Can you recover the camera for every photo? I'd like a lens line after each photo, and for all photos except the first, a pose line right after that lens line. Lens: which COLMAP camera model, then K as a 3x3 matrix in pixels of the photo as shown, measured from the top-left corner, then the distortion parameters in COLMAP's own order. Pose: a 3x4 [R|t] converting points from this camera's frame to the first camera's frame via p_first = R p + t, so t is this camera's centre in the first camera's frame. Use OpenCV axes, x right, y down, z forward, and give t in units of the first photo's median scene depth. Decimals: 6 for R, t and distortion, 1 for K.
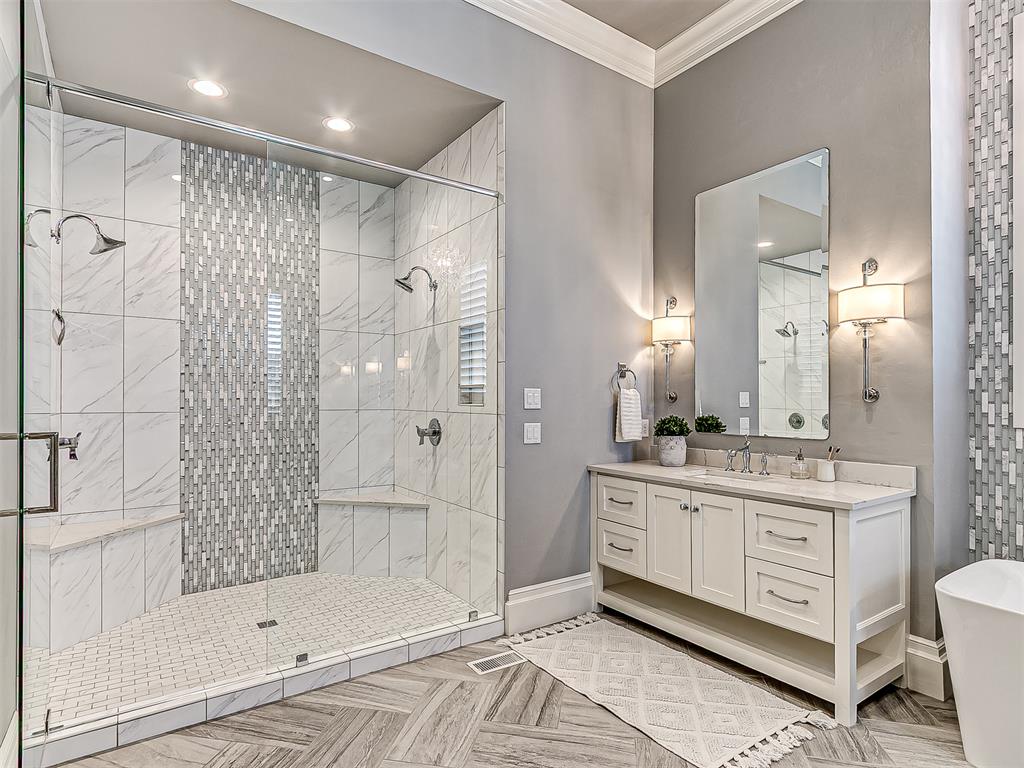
lens RADIAL K [[559.7, 0, 510.3], [0, 559.7, 385.0], [0, 0, 1]] dist [0.004326, 0.000080]
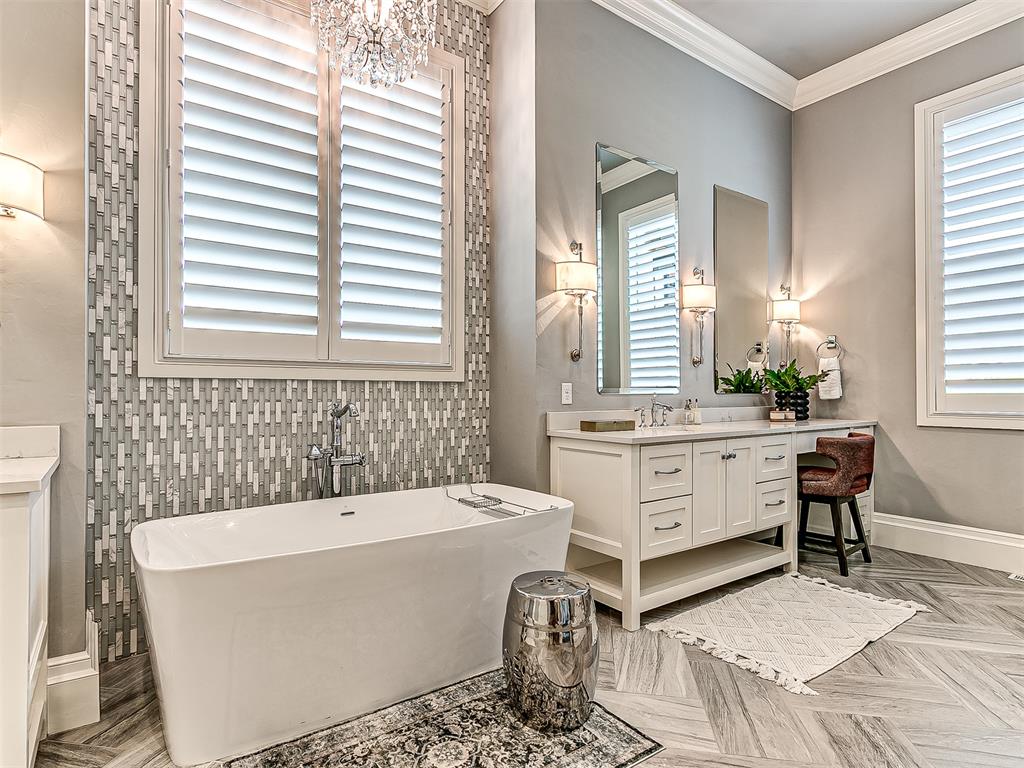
lens RADIAL K [[559.7, 0, 510.3], [0, 559.7, 385.0], [0, 0, 1]] dist [0.004326, 0.000080]
pose [[-0.013449, 0.026722, 0.999552, -0.747542], [-0.007241, 0.999614, -0.026821, 0.116856], [-0.999883, -0.007598, -0.013250, 1.440507]]
